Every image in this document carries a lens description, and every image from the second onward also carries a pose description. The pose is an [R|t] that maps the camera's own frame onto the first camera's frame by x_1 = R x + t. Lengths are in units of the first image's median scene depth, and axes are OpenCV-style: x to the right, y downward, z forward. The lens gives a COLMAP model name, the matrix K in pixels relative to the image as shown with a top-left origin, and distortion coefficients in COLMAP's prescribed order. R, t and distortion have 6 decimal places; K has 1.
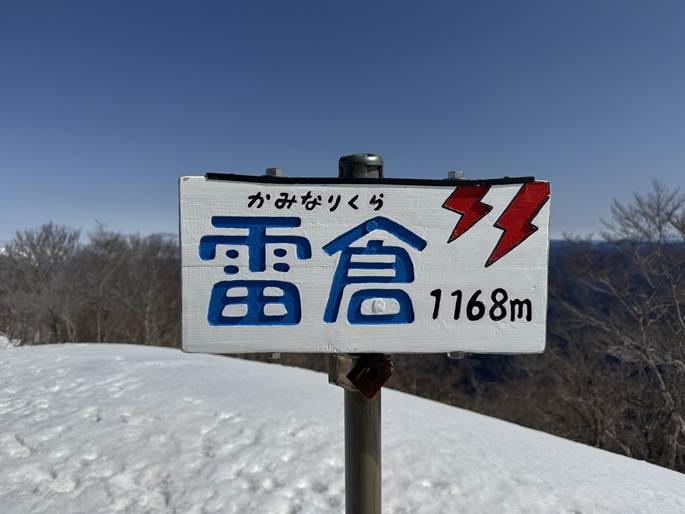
lens RADIAL K [[472.3, 0, 342.5], [0, 472.3, 257.0], [0, 0, 1]] dist [-0.000834, -0.000308]
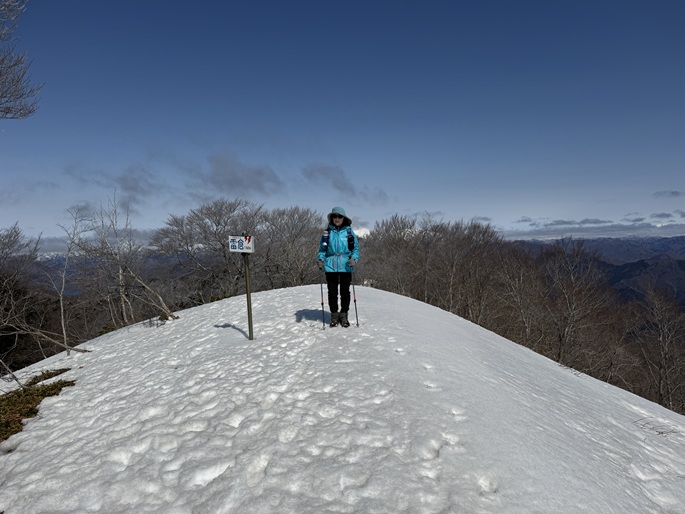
lens RADIAL K [[472.3, 0, 342.5], [0, 472.3, 257.0], [0, 0, 1]] dist [-0.000834, -0.000308]
pose [[0.739935, 0.041025, -0.671426, 1.614997], [-0.018226, 0.998995, 0.040954, -0.029181], [0.672432, -0.018065, 0.739939, -0.965833]]
